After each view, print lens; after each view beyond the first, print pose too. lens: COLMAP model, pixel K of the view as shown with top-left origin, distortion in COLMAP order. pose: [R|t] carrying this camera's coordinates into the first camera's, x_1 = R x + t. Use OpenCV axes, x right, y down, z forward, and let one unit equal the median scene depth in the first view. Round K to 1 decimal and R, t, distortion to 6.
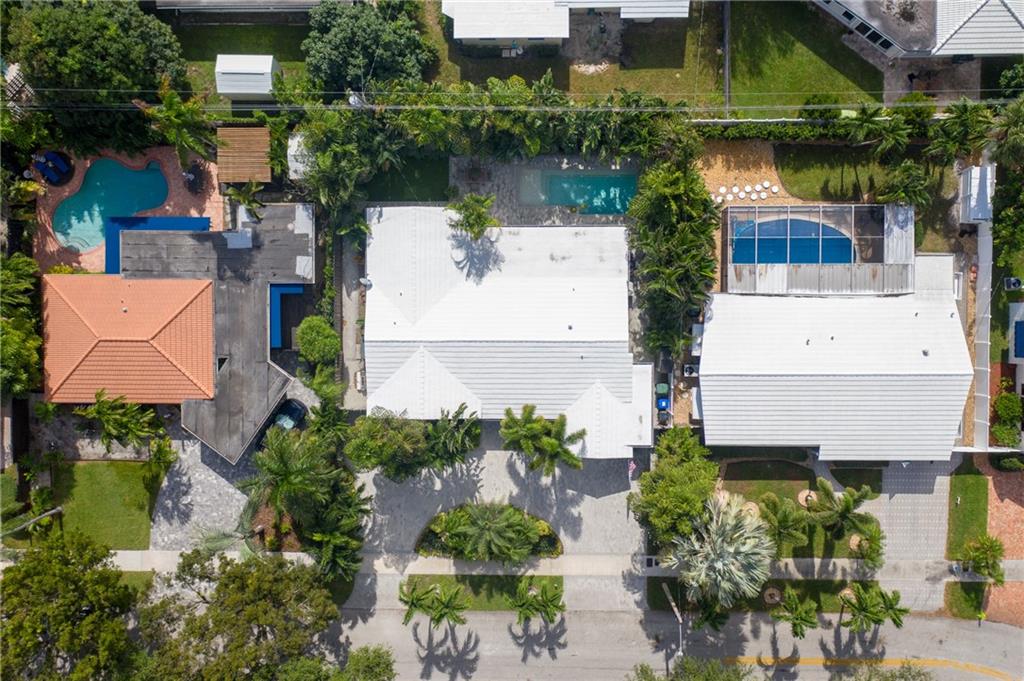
lens RADIAL K [[817.6, 0, 506.1], [0, 817.6, 341.0], [0, 0, 1]] dist [0.003636, 0.007728]
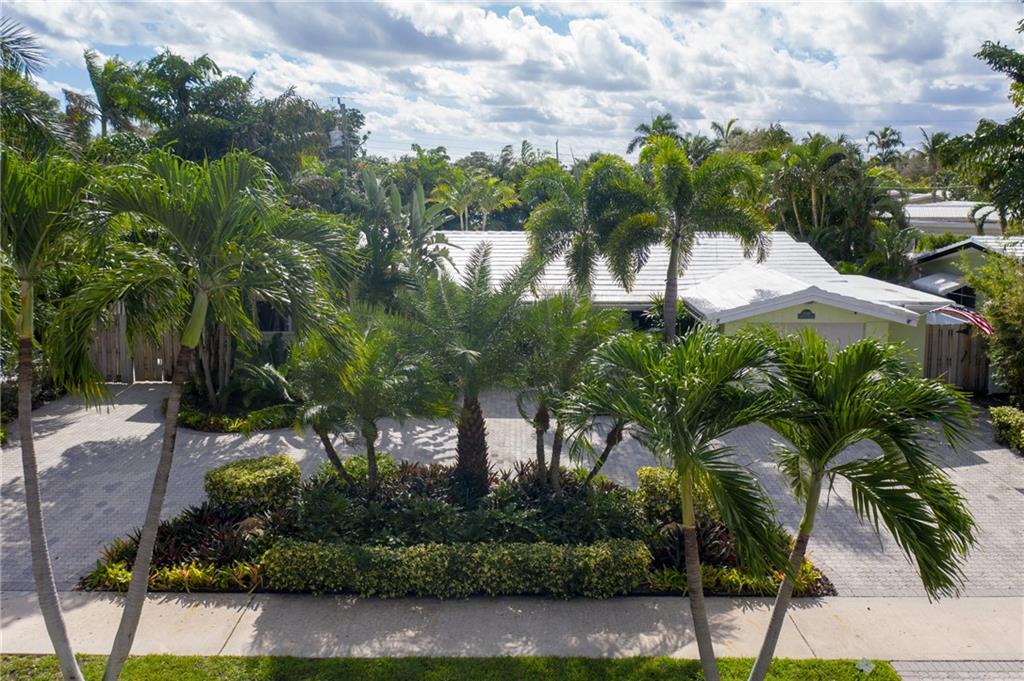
lens RADIAL K [[817.6, 0, 514.9], [0, 817.6, 339.7], [0, 0, 1]] dist [0.003636, 0.007728]
pose [[0.999518, 0.028850, 0.011434, -0.011967], [0.006600, 0.162392, -0.986704, 0.445393], [-0.030323, 0.986304, 0.162123, 0.914734]]
